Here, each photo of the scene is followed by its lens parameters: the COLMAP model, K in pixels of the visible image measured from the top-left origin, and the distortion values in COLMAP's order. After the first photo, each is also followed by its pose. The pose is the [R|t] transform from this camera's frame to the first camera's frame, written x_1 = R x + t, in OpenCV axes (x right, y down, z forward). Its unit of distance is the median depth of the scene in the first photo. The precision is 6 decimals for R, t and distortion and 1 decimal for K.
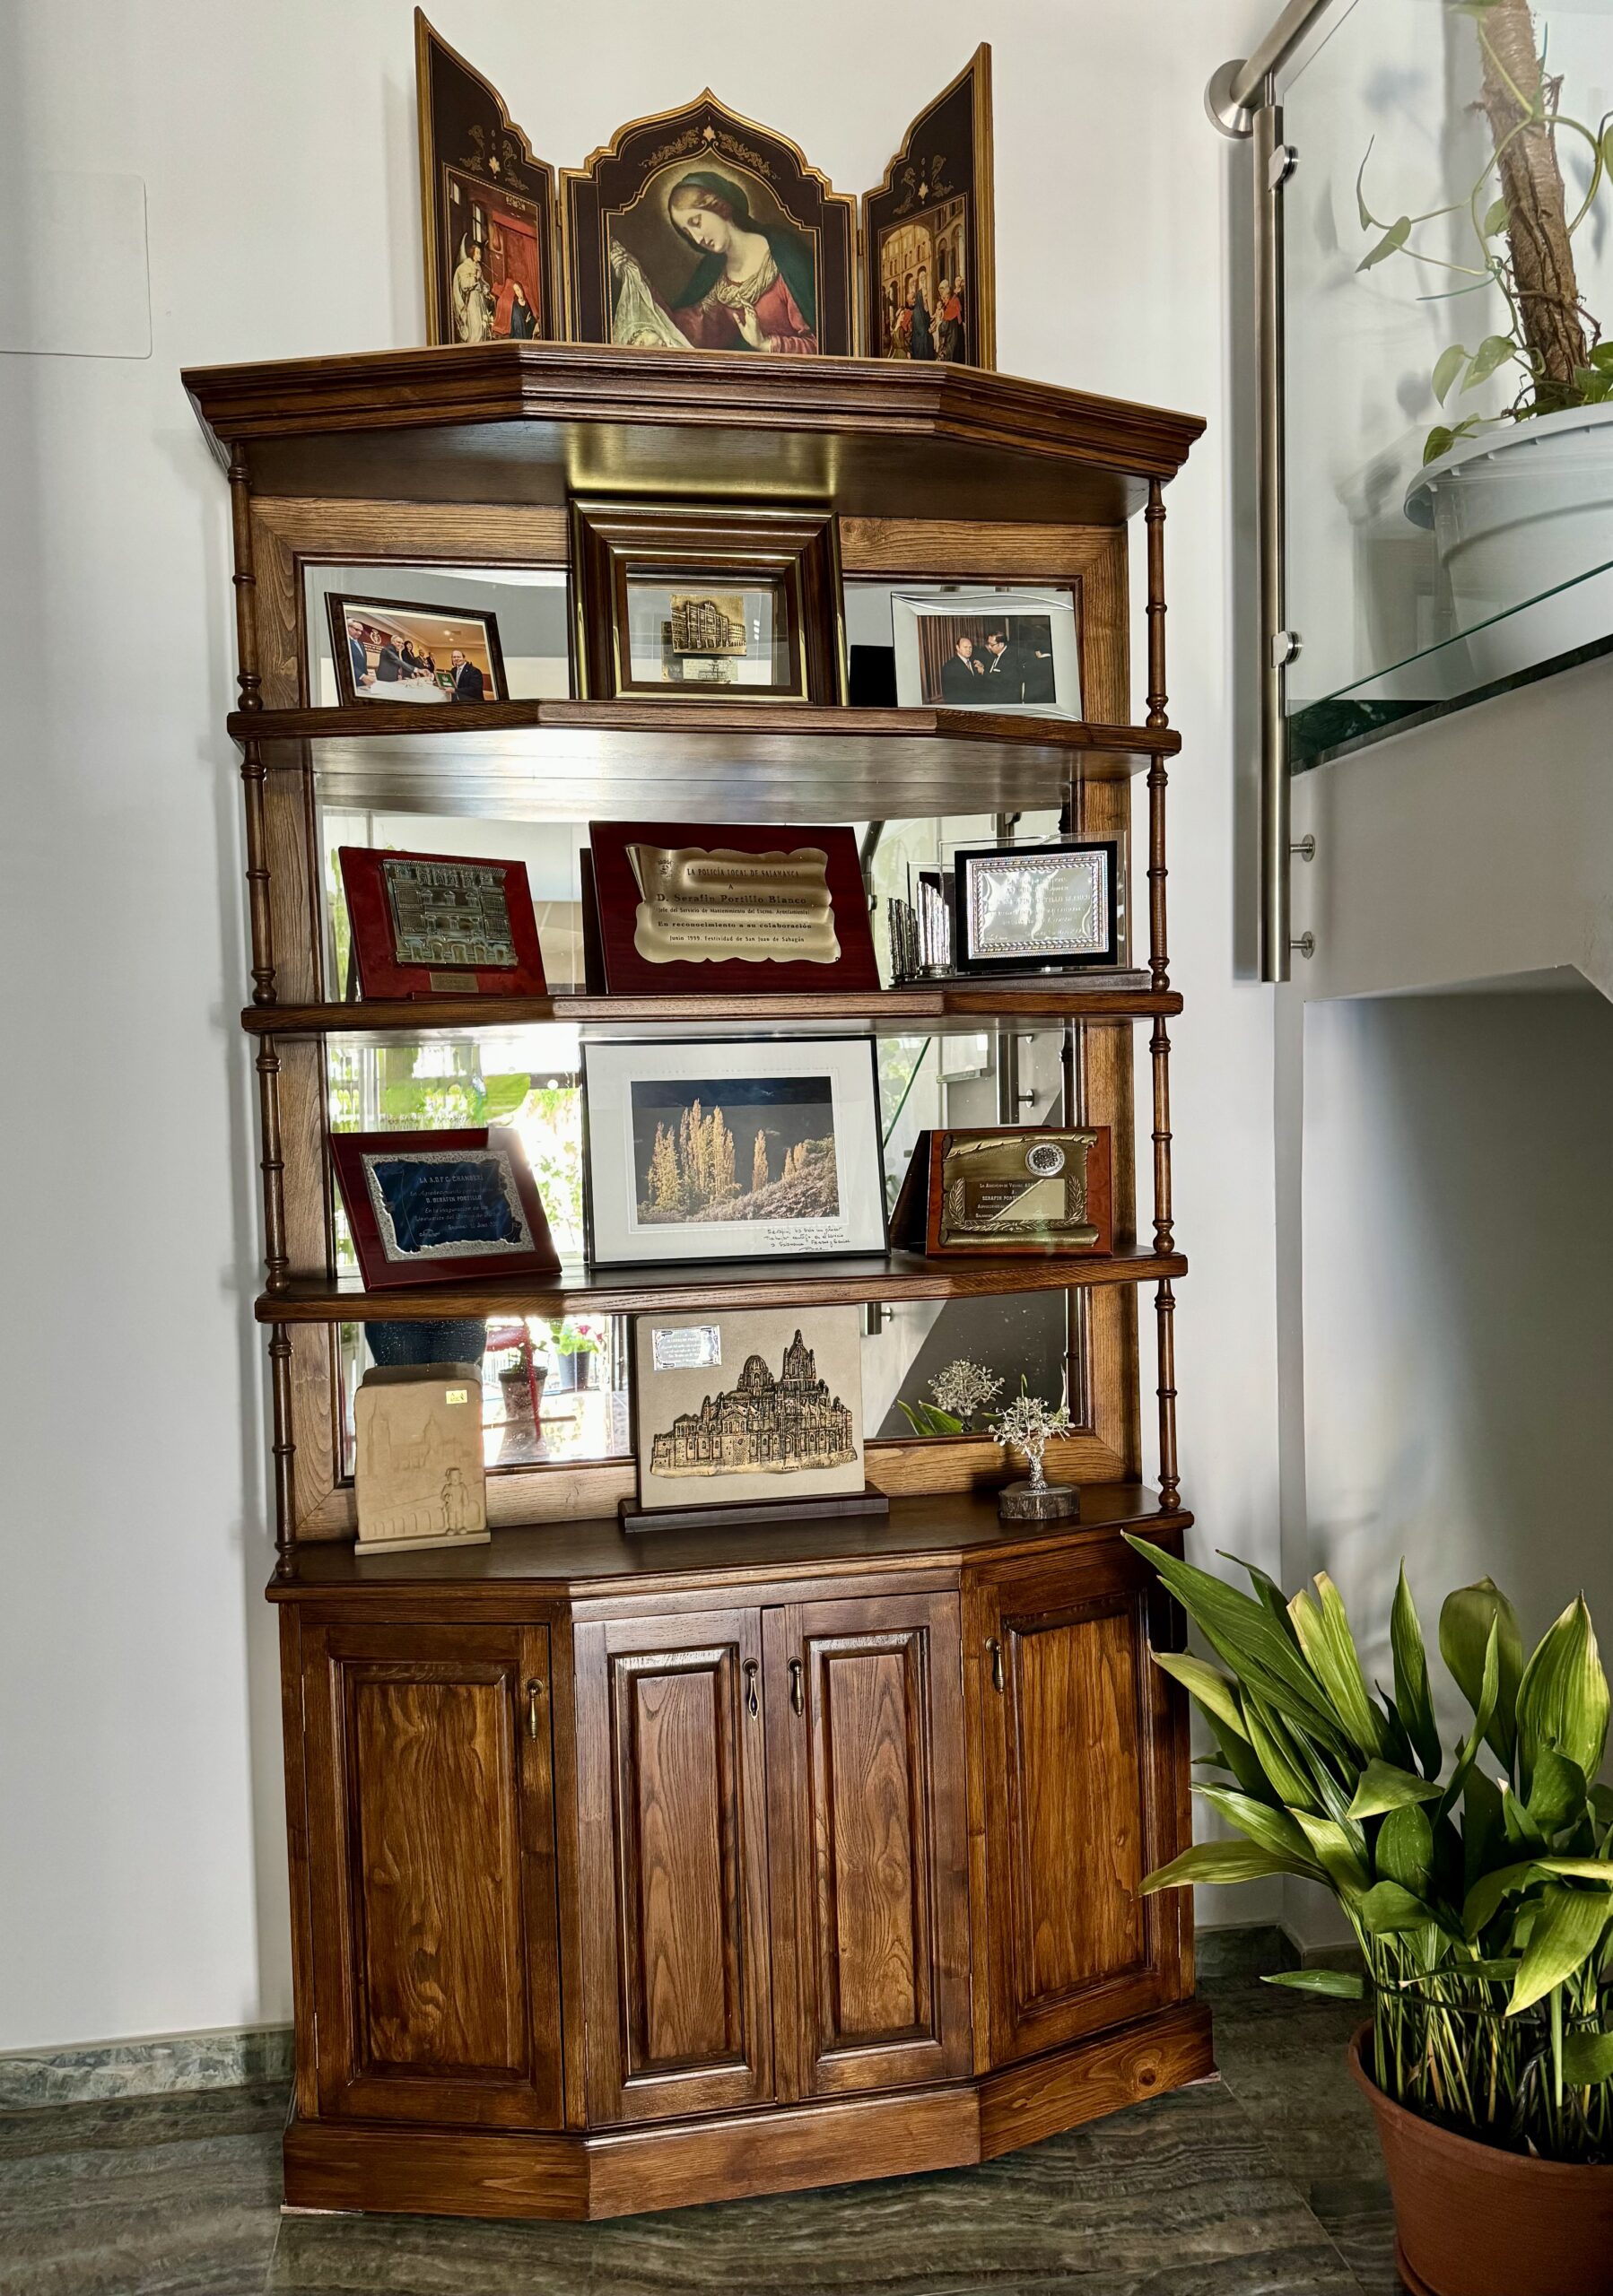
lens RADIAL K [[1630.8, 0, 780.4], [0, 1630.8, 1185.0], [0, 0, 1]] dist [0.110793, -0.164202]
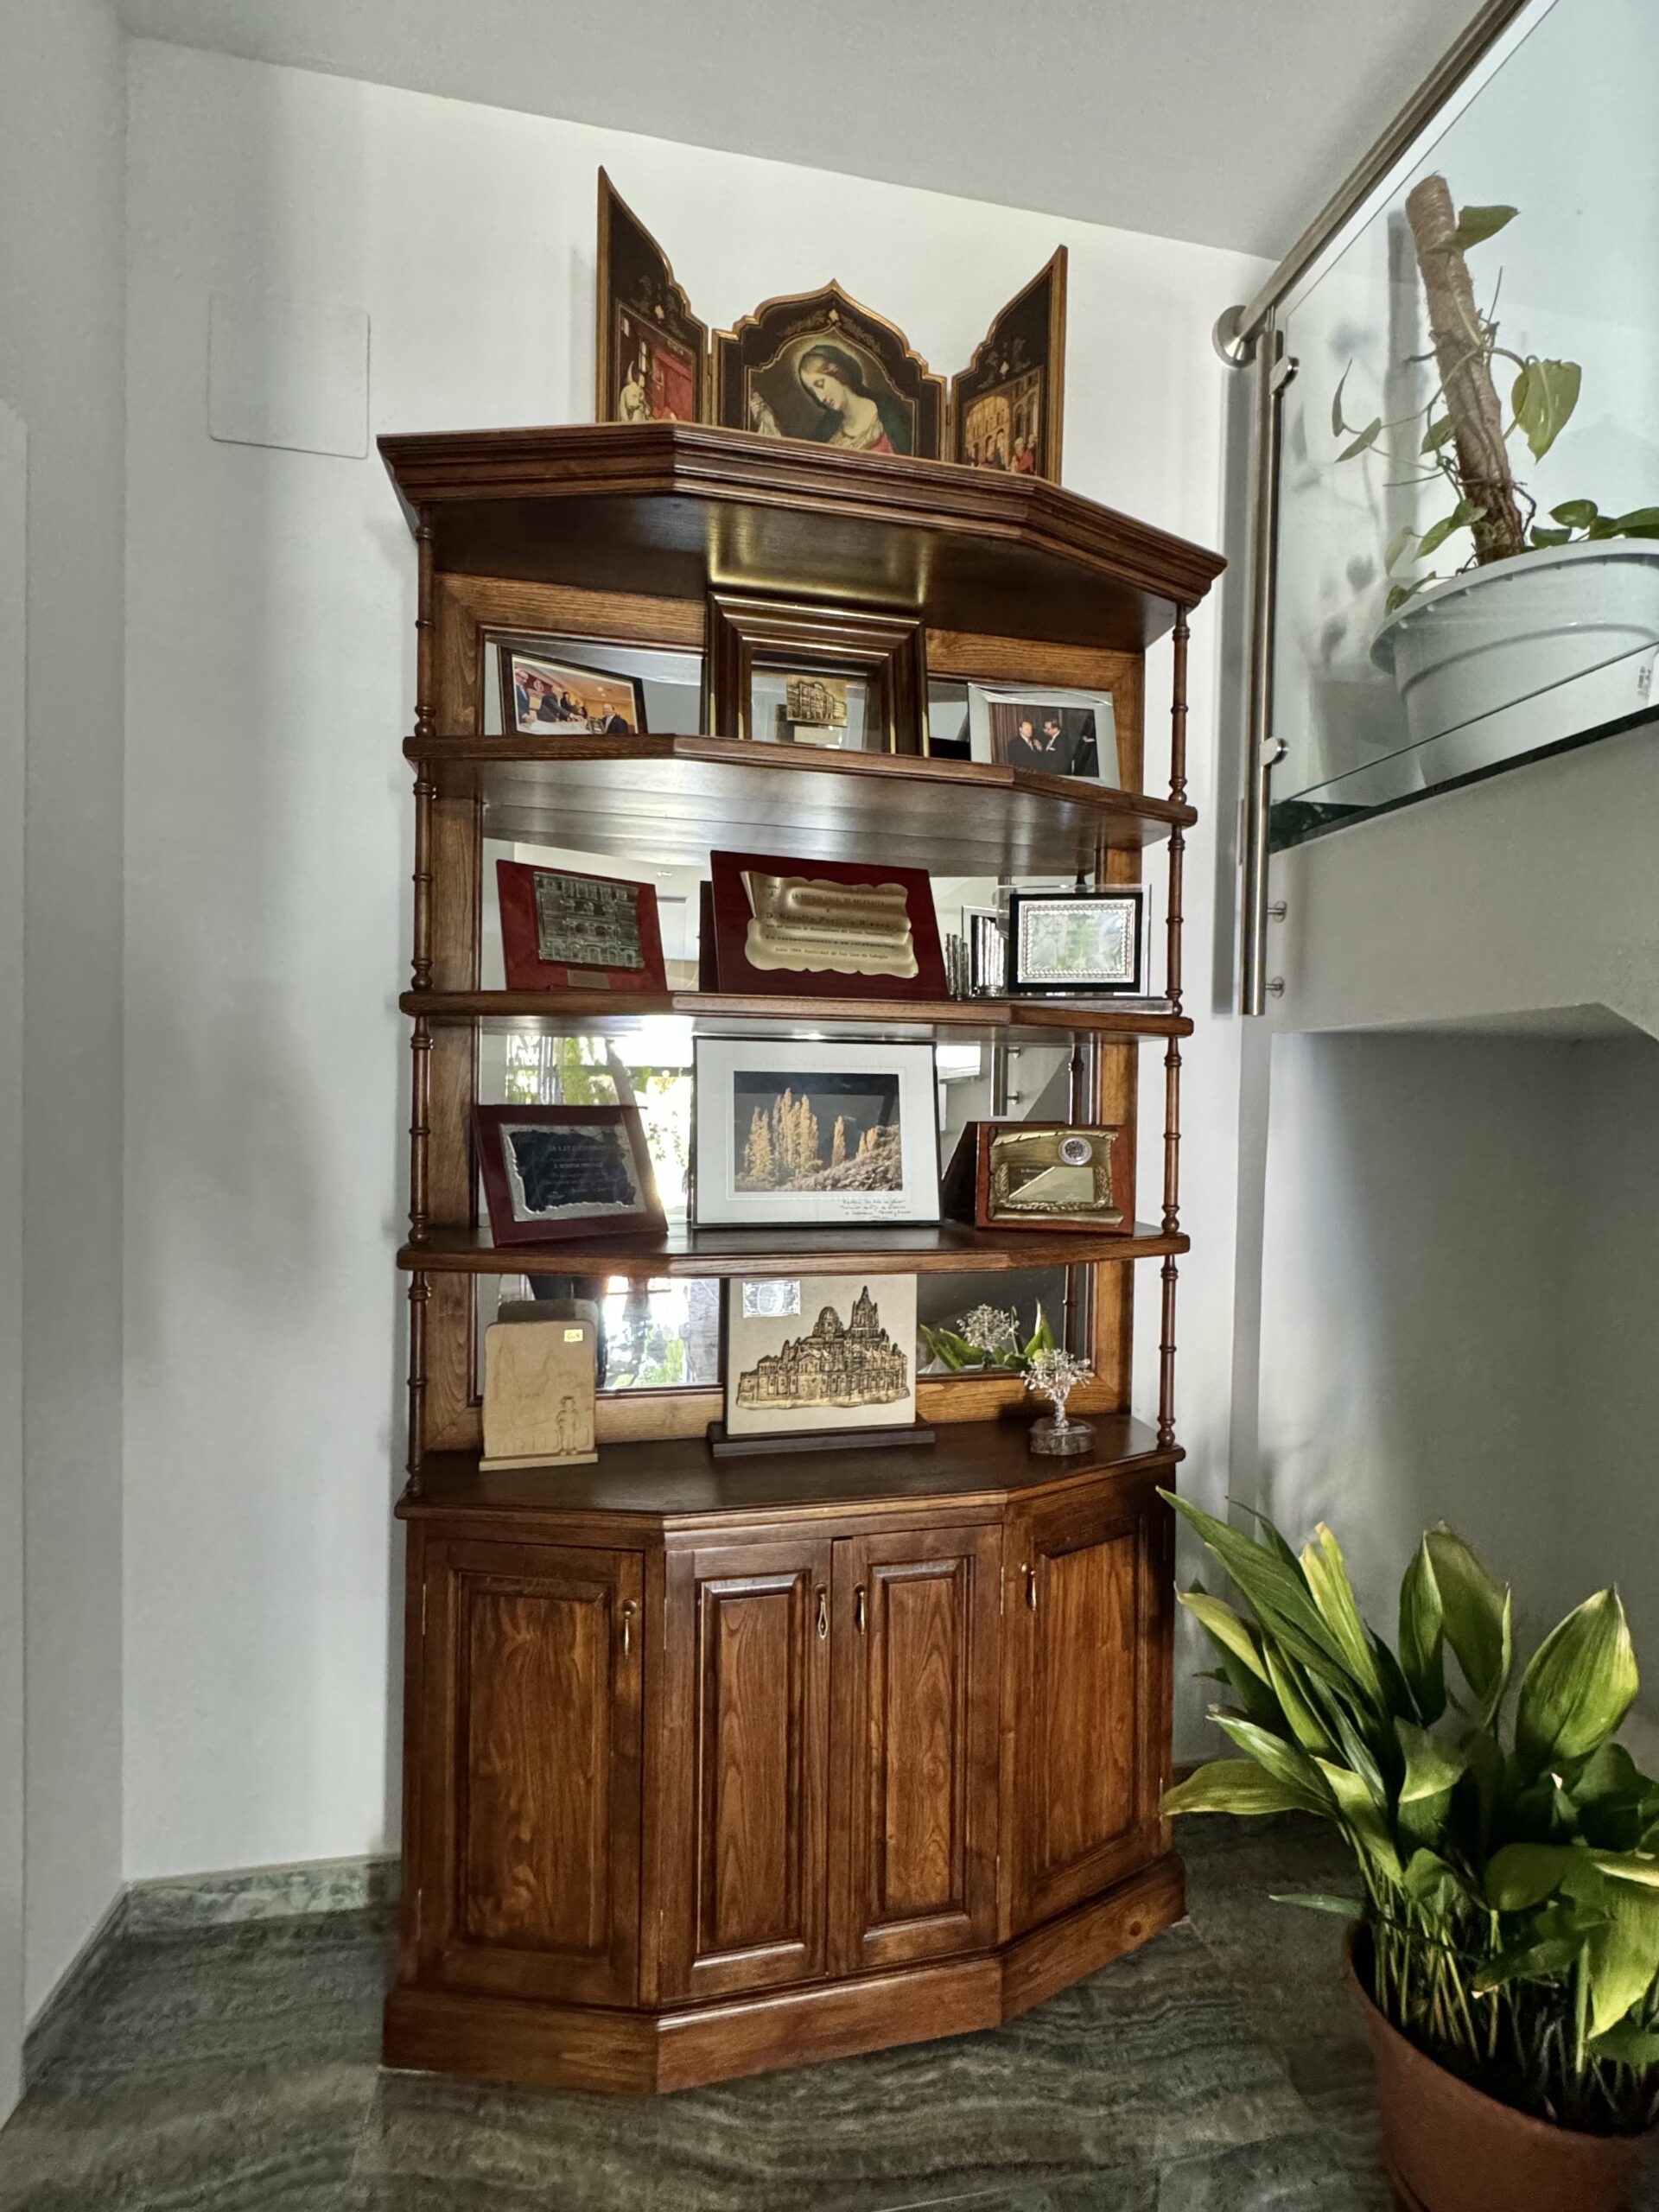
lens RADIAL K [[971.8, 0, 829.5], [0, 971.8, 1106.0], [0, 0, 1]] dist [-0.000070, -0.000841]
pose [[0.998615, 0.042725, 0.030715, -0.044405], [-0.041578, 0.998447, -0.037067, -0.015136], [-0.032251, 0.035739, 0.998841, 0.302225]]
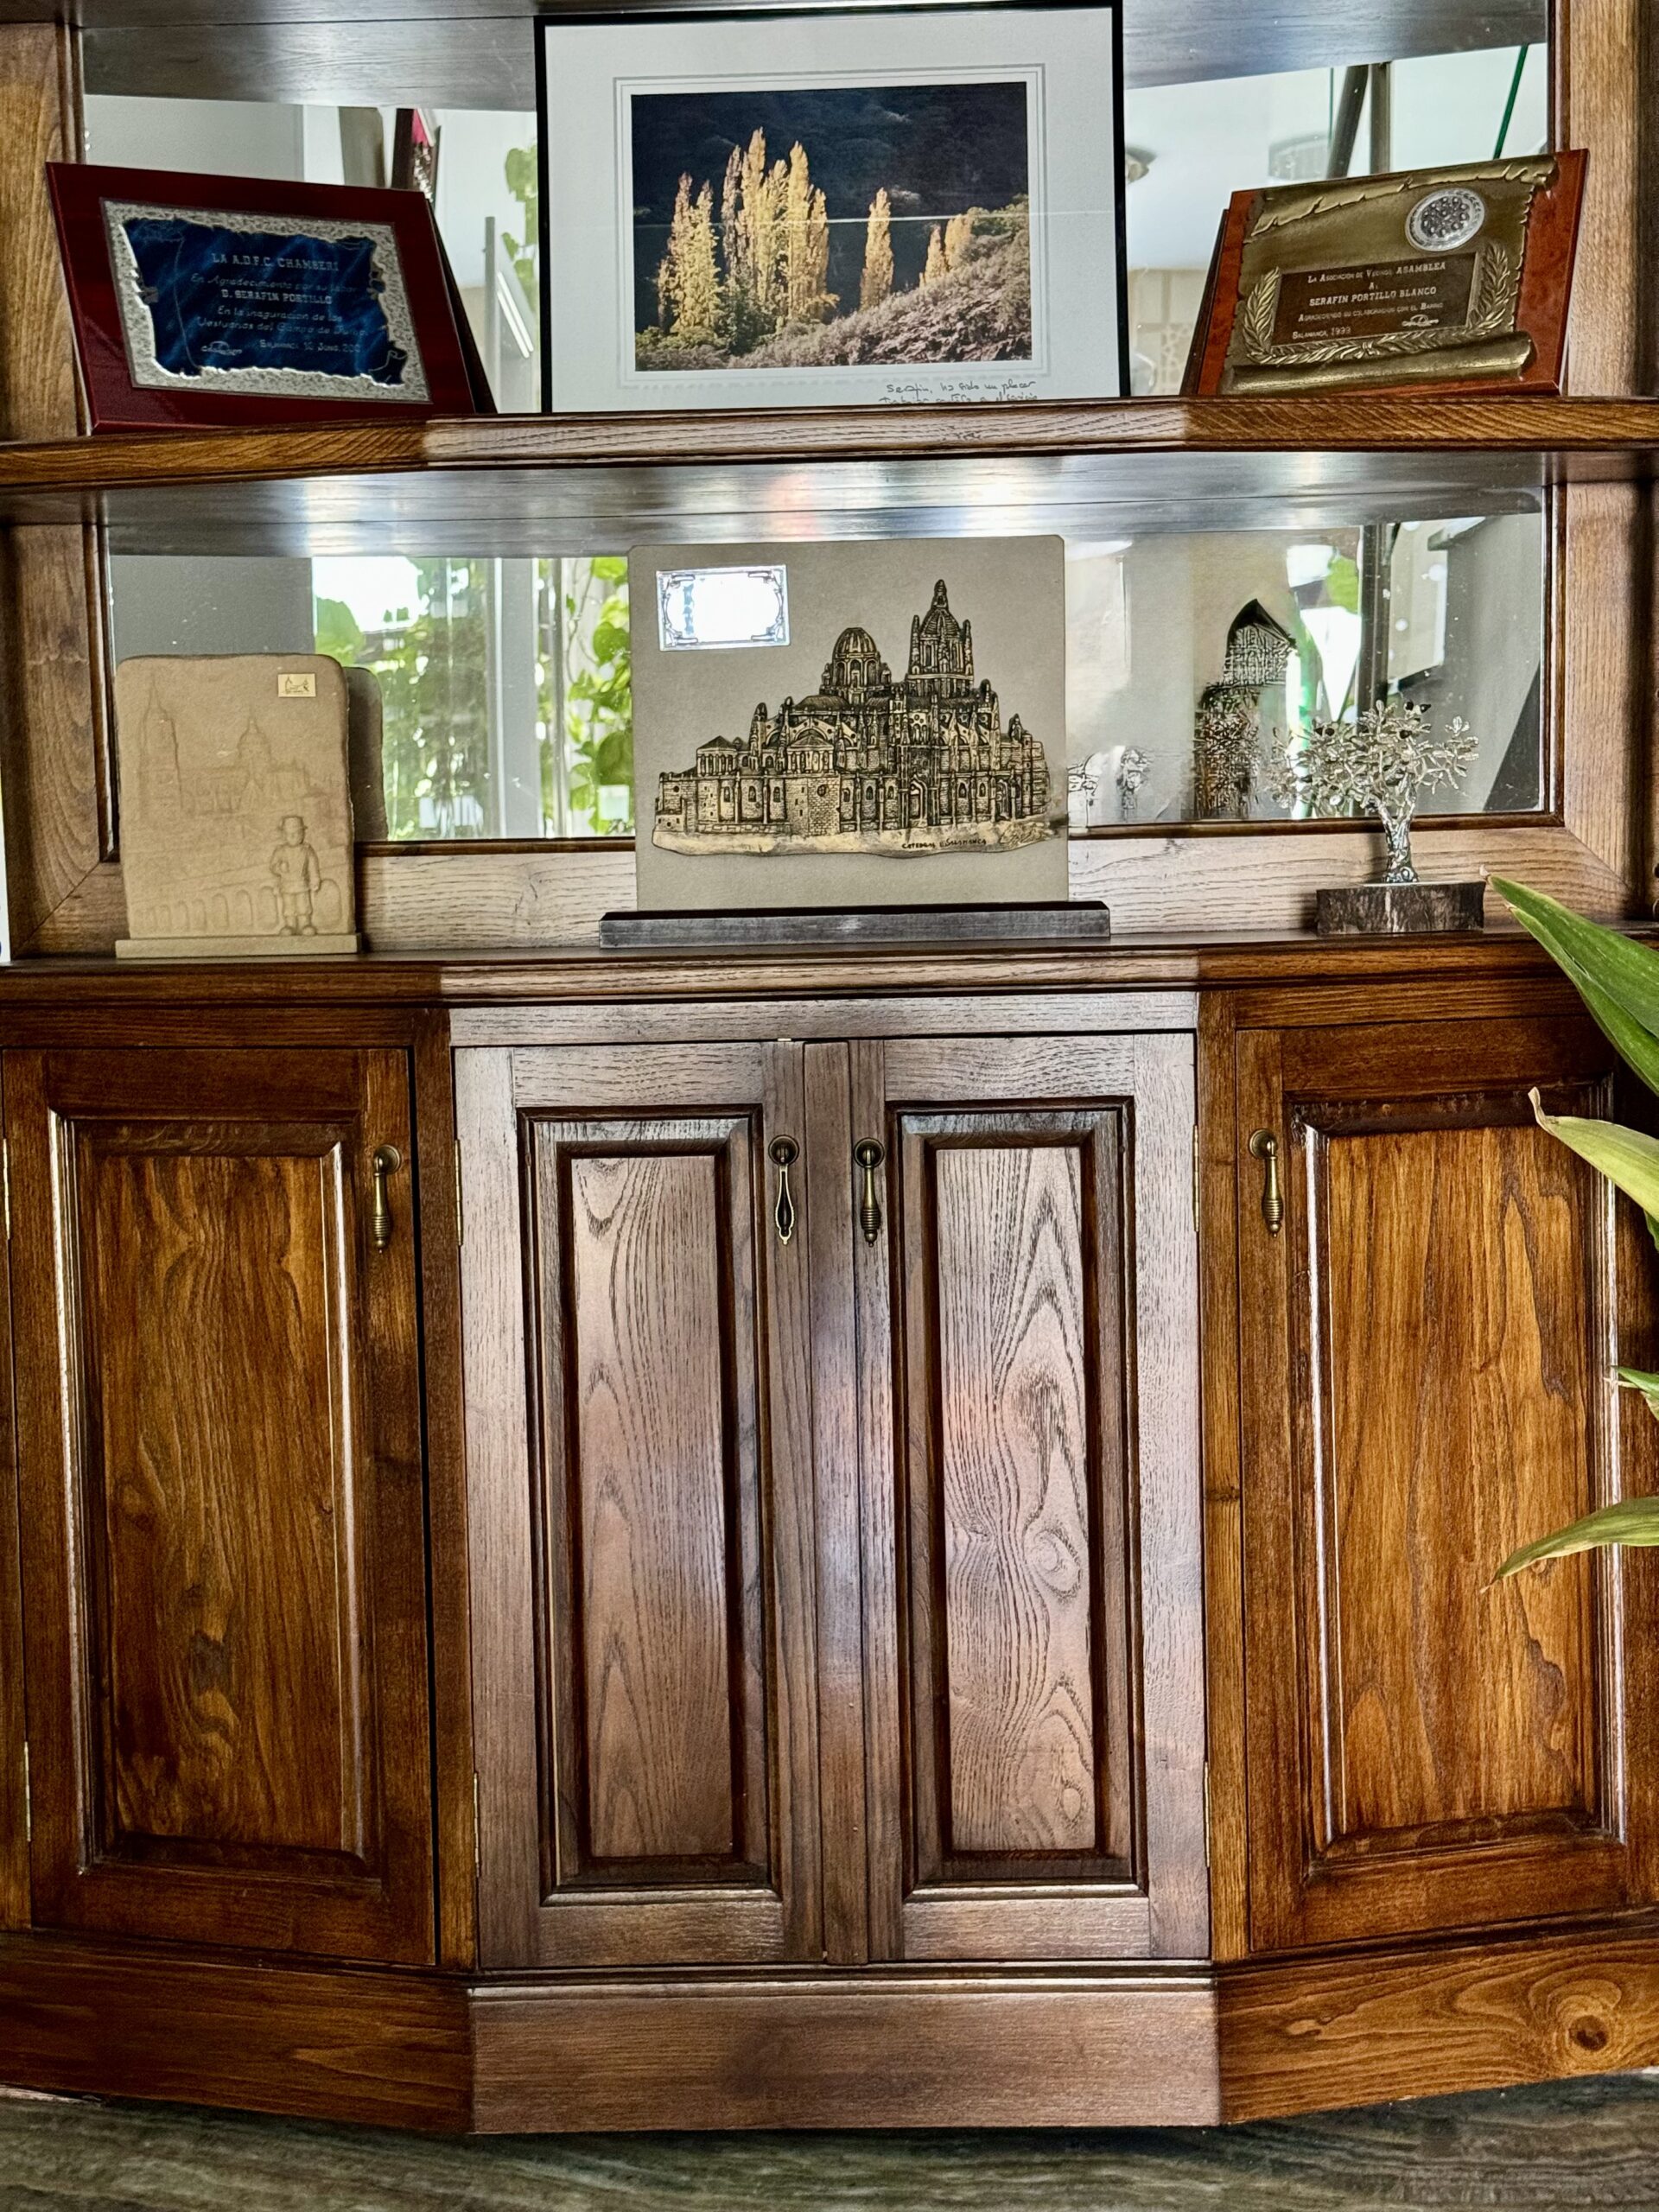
lens RADIAL K [[3102.8, 0, 823.1], [0, 3102.8, 1121.6], [0, 0, 1]] dist [0.189861, -0.408868]
pose [[0.978007, 0.023830, -0.207205, 0.191142], [-0.013501, 0.998601, 0.051121, 0.219130], [0.208134, -0.047199, 0.976961, 0.021338]]
